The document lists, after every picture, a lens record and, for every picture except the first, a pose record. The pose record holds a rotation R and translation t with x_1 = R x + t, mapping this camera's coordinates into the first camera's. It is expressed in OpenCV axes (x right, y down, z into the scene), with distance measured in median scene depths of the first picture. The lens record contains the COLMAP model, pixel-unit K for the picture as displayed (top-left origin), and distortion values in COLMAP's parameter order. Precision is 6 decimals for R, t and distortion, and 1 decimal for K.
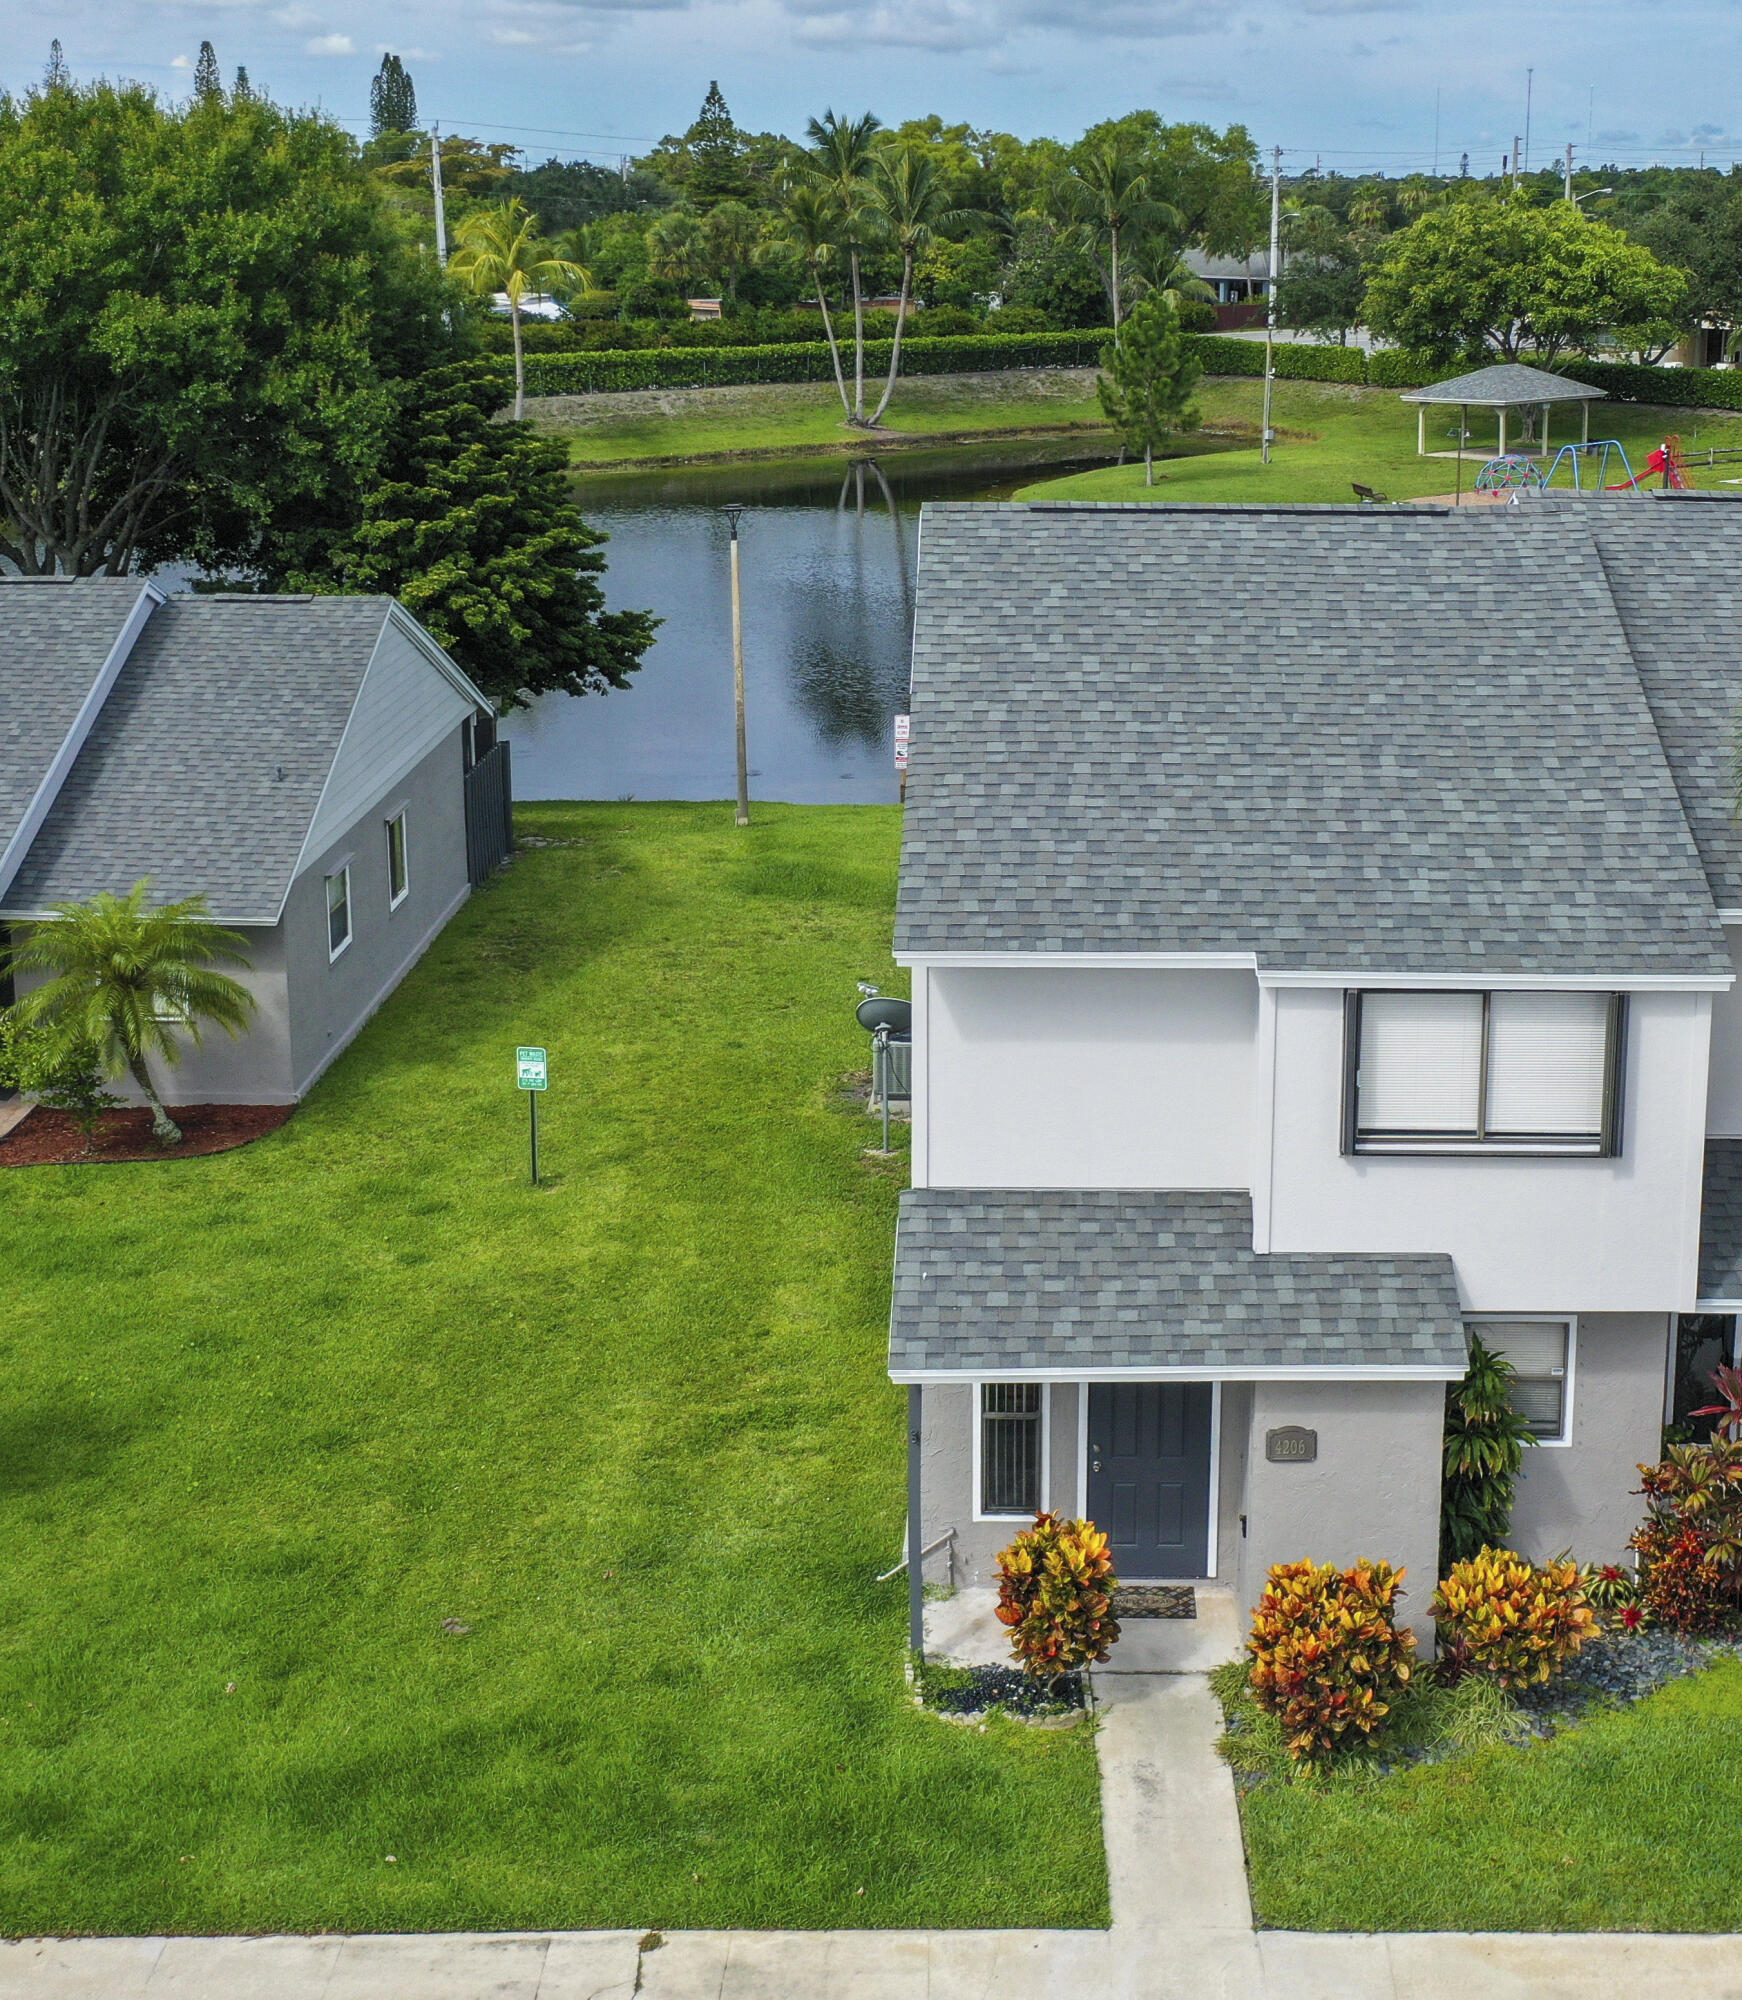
lens RADIAL K [[2823.7, 0, 1053.3], [0, 2823.7, 799.7], [0, 0, 1]] dist [0.057312, -0.061895]
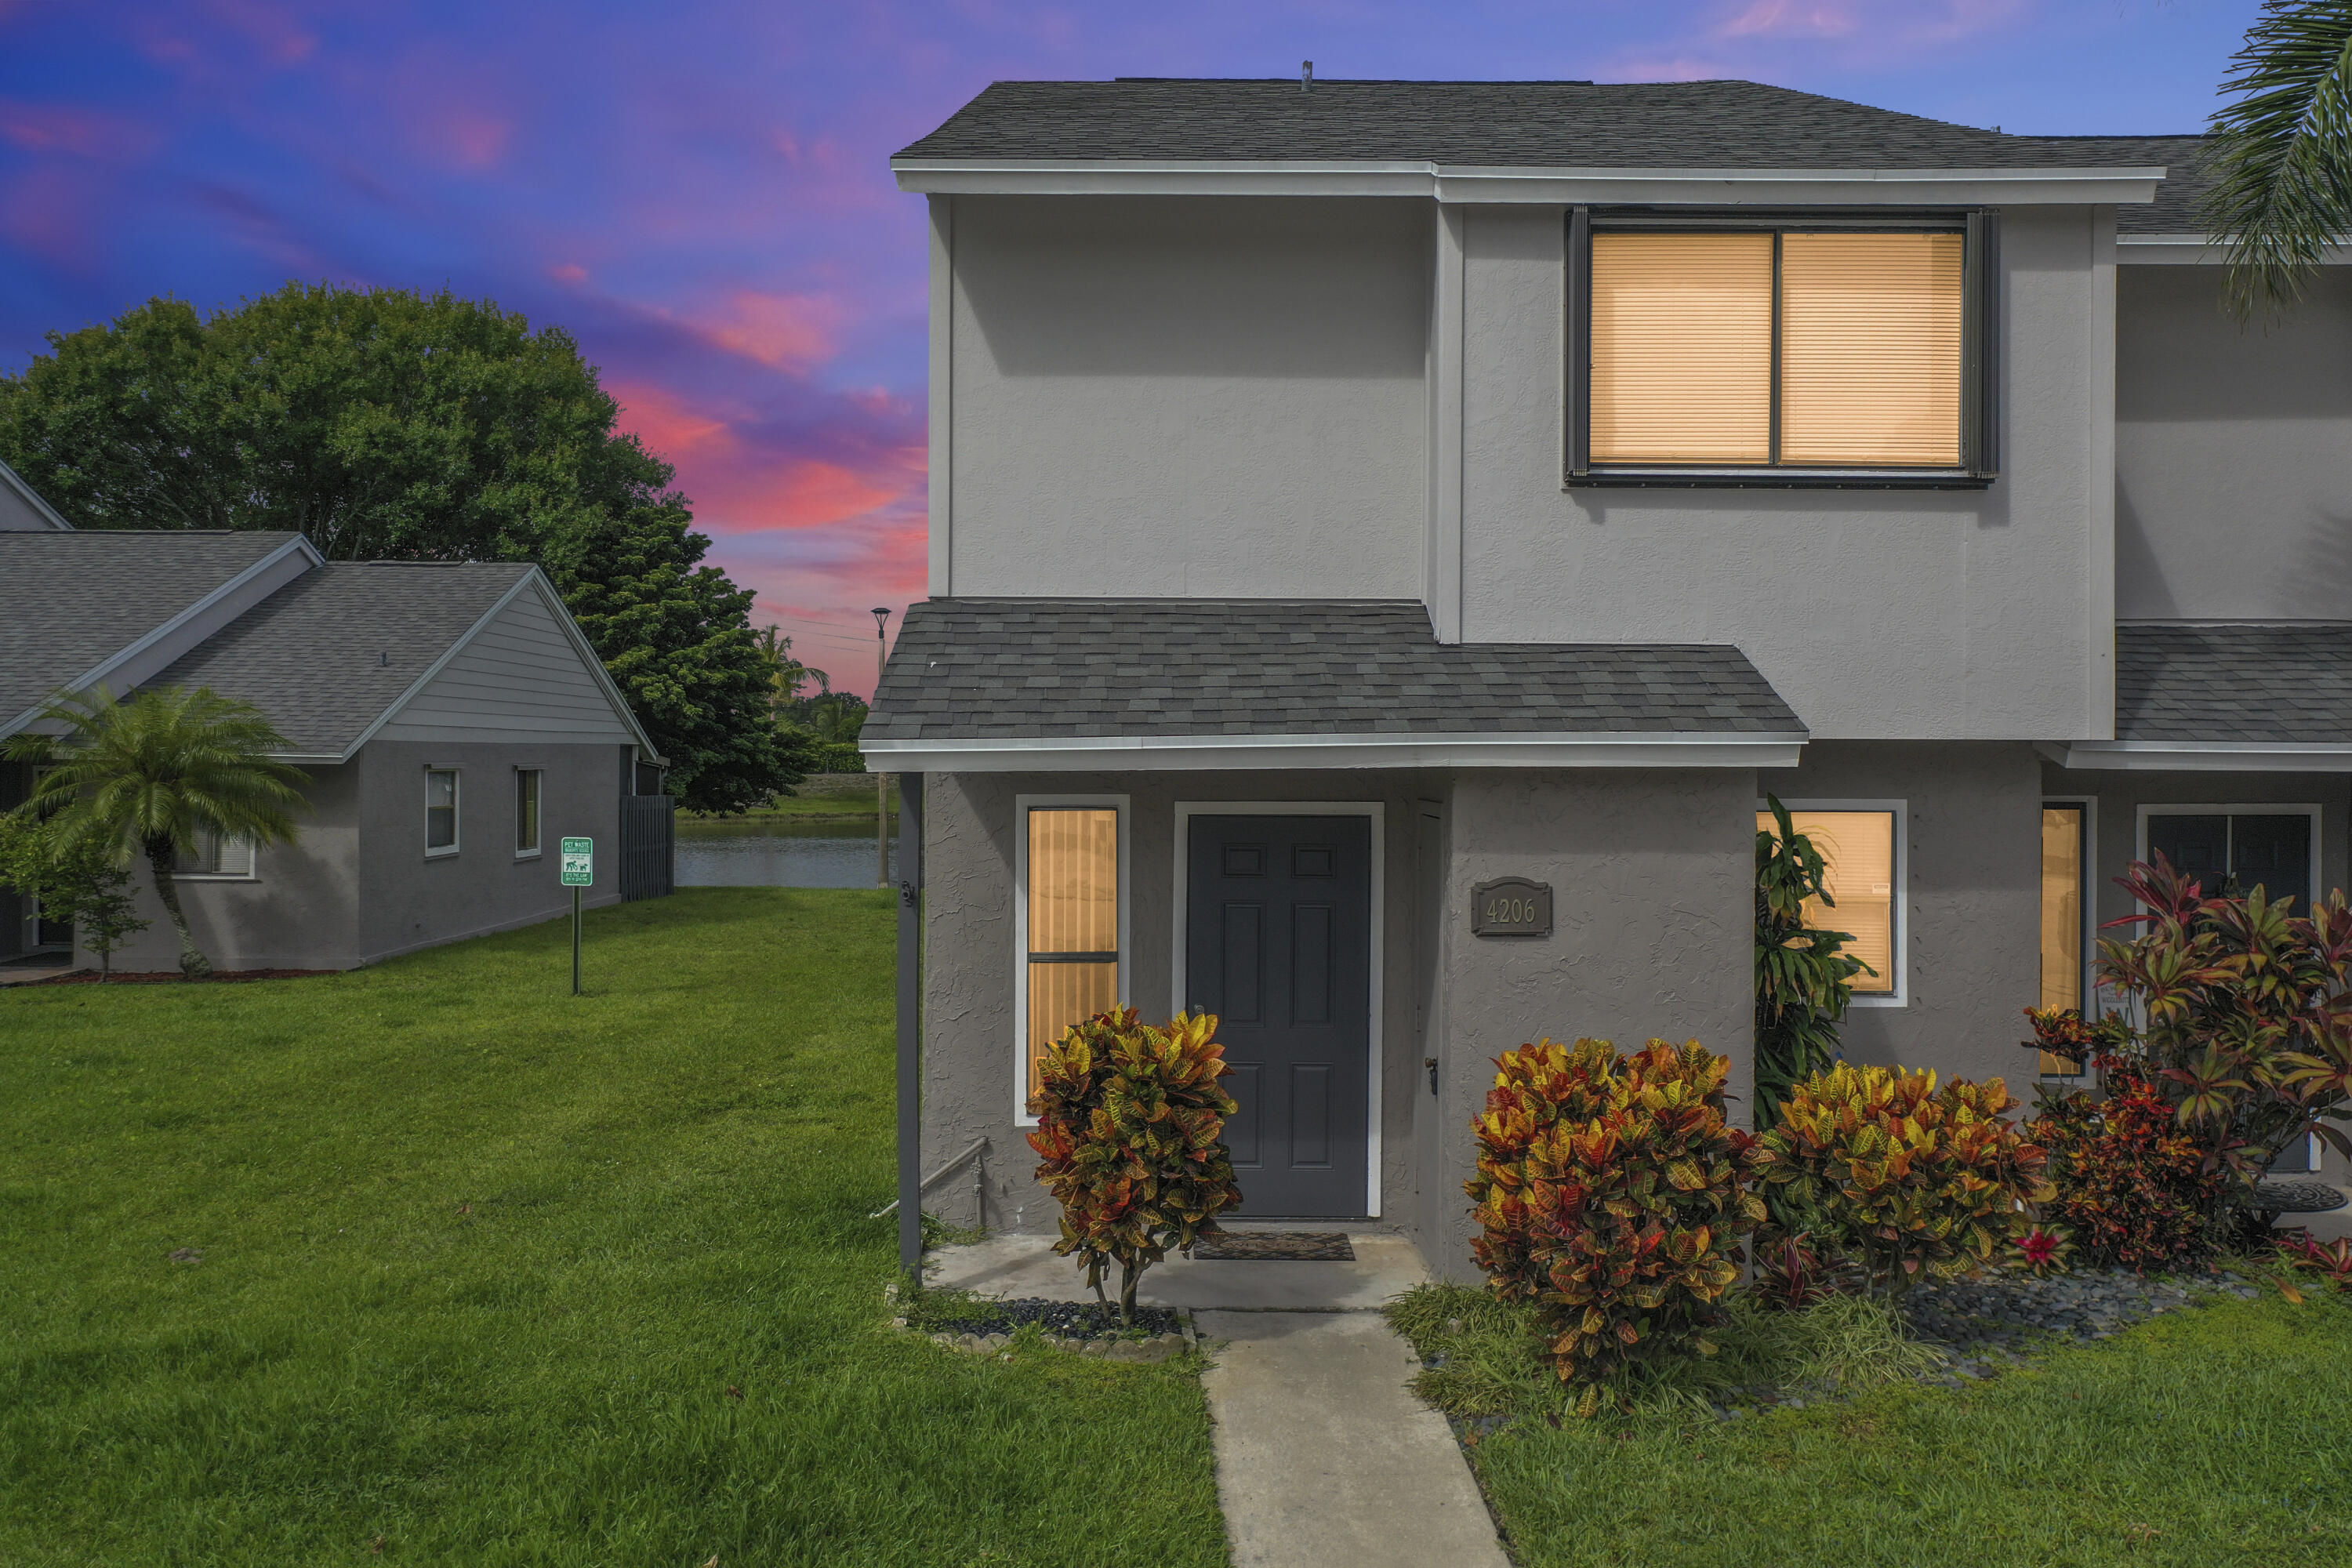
lens RADIAL K [[1873.3, 0, 1160.9], [0, 1873.3, 754.6], [0, 0, 1]] dist [0.021031, -0.004917]
pose [[0.999997, -0.001509, -0.001700, 0.007323], [0.001097, 0.975383, -0.220515, 0.283678], [0.001991, 0.220512, 0.975382, 0.585024]]
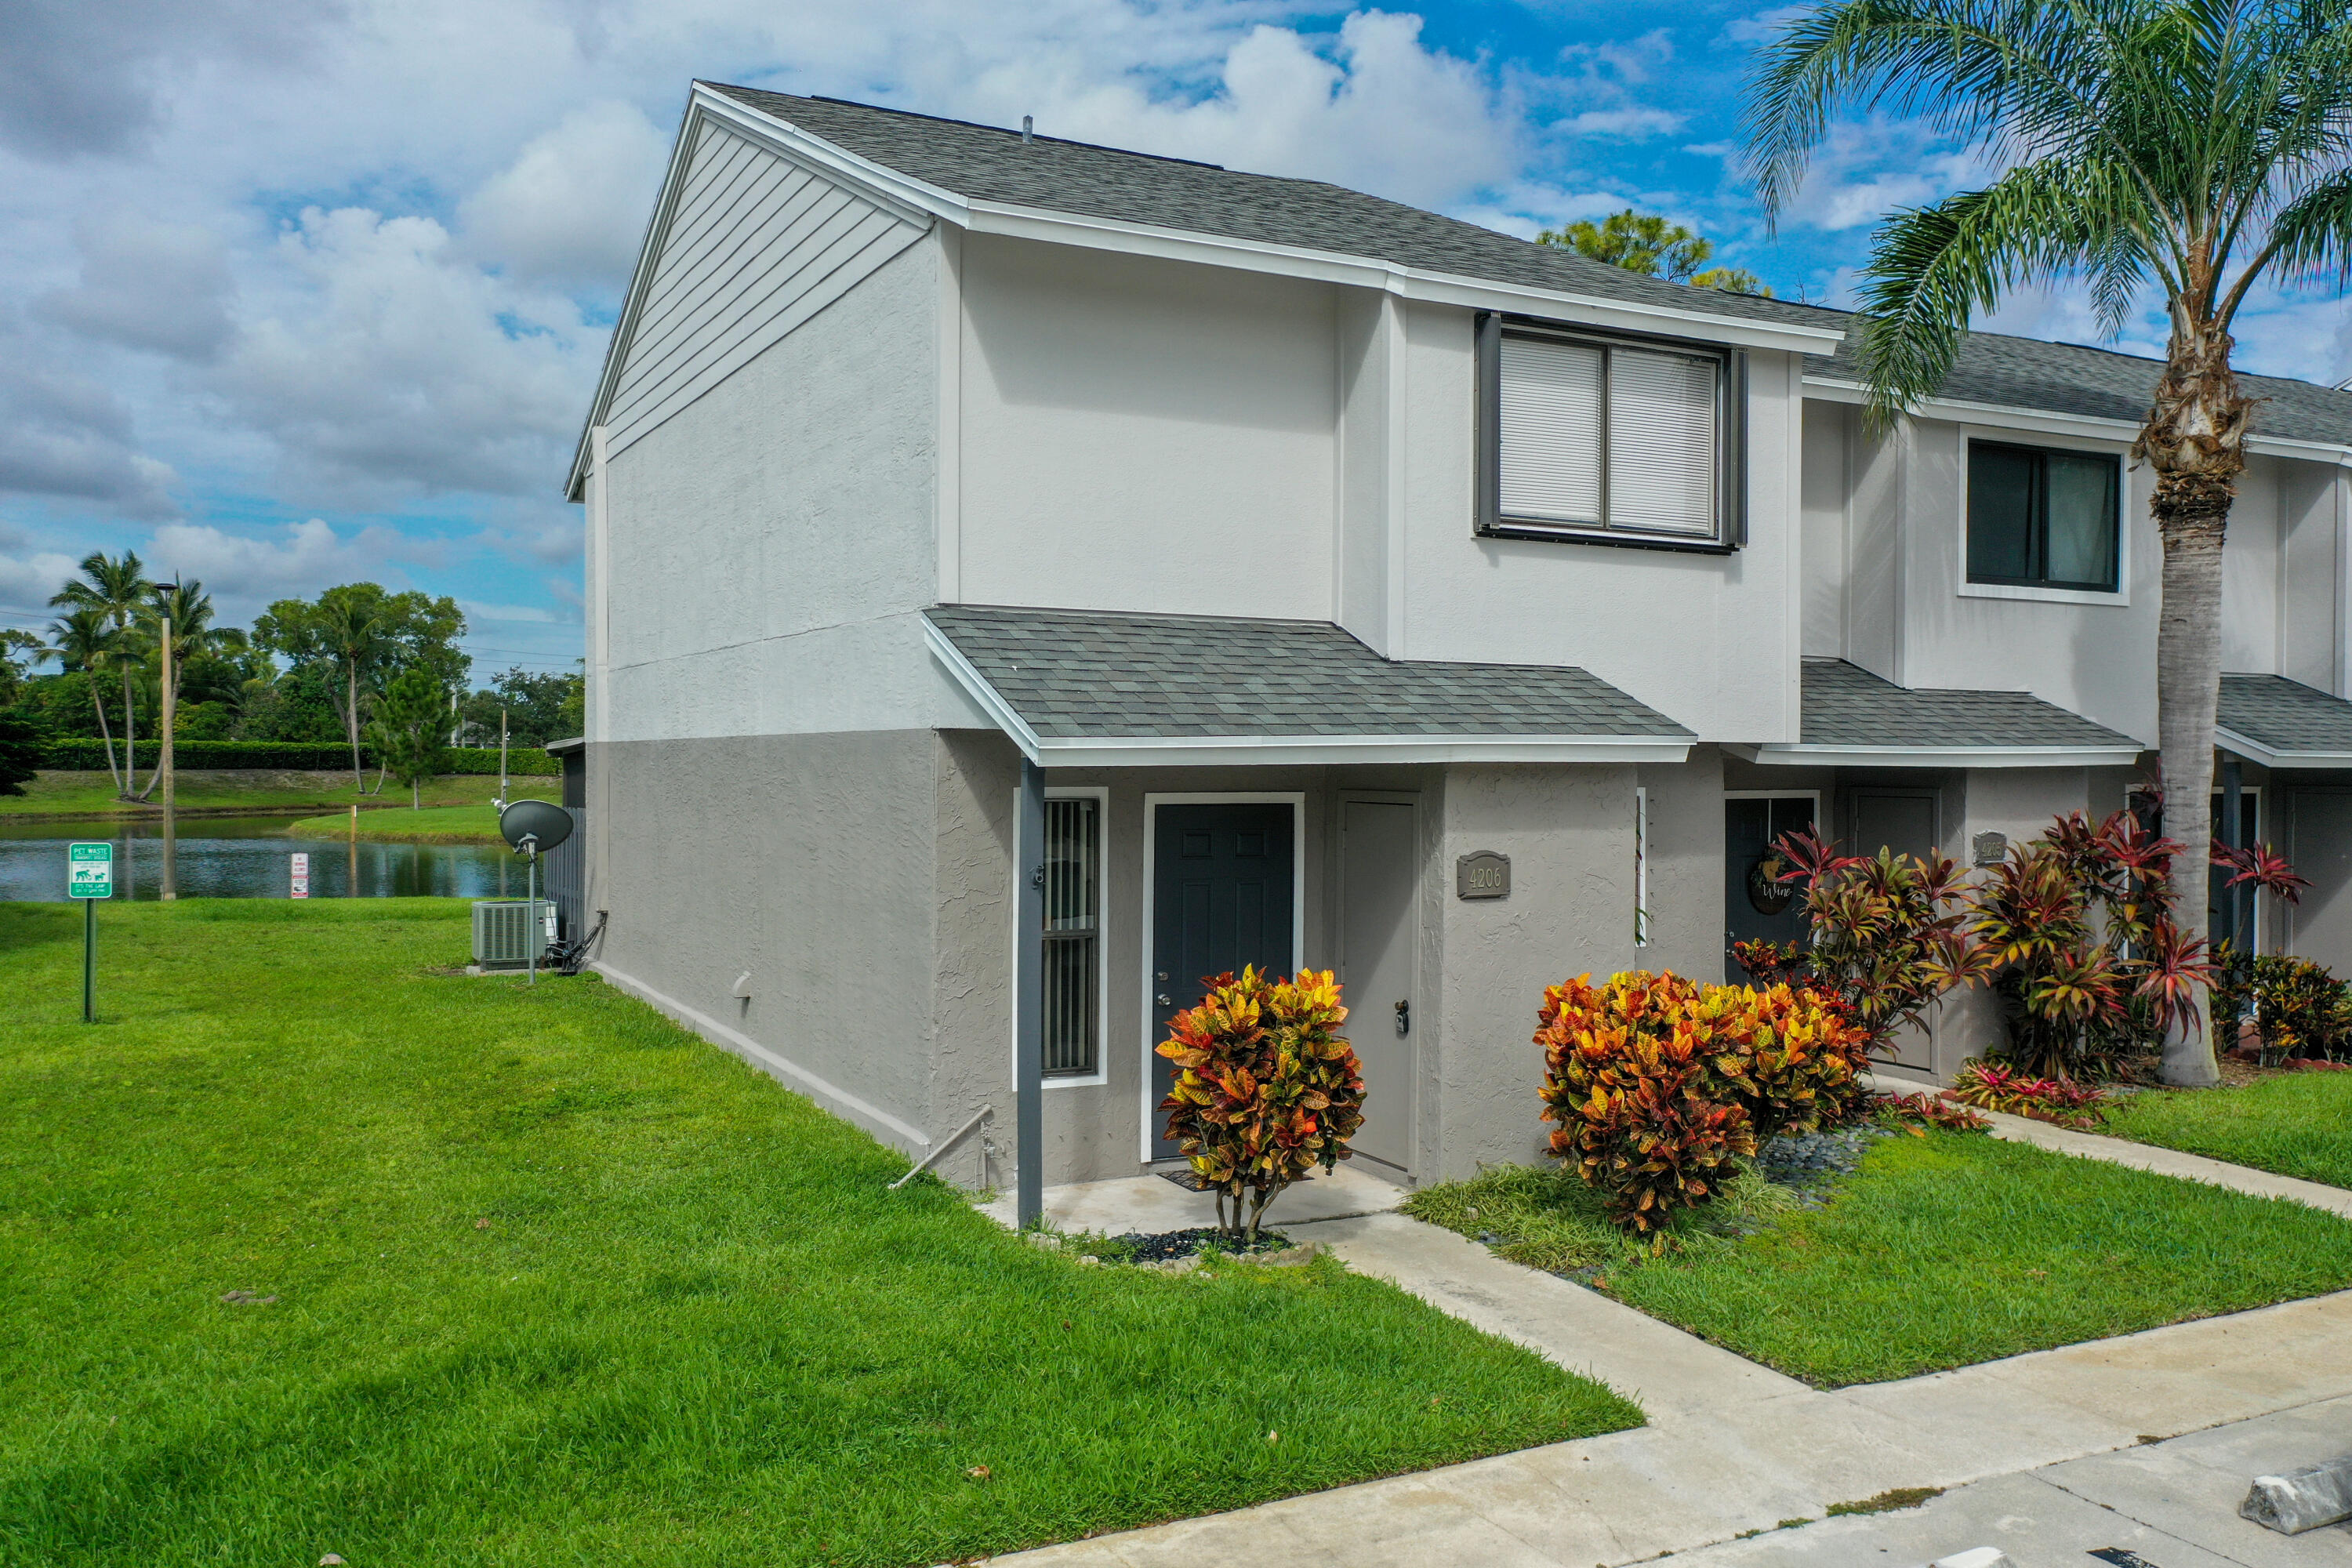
lens RADIAL K [[1873.3, 0, 1160.9], [0, 1873.3, 754.6], [0, 0, 1]] dist [0.021031, -0.004917]
pose [[0.892712, 0.001134, 0.450625, -0.224834], [0.097154, 0.975995, -0.194922, 0.284693], [-0.440029, 0.217789, 0.871173, 0.580414]]
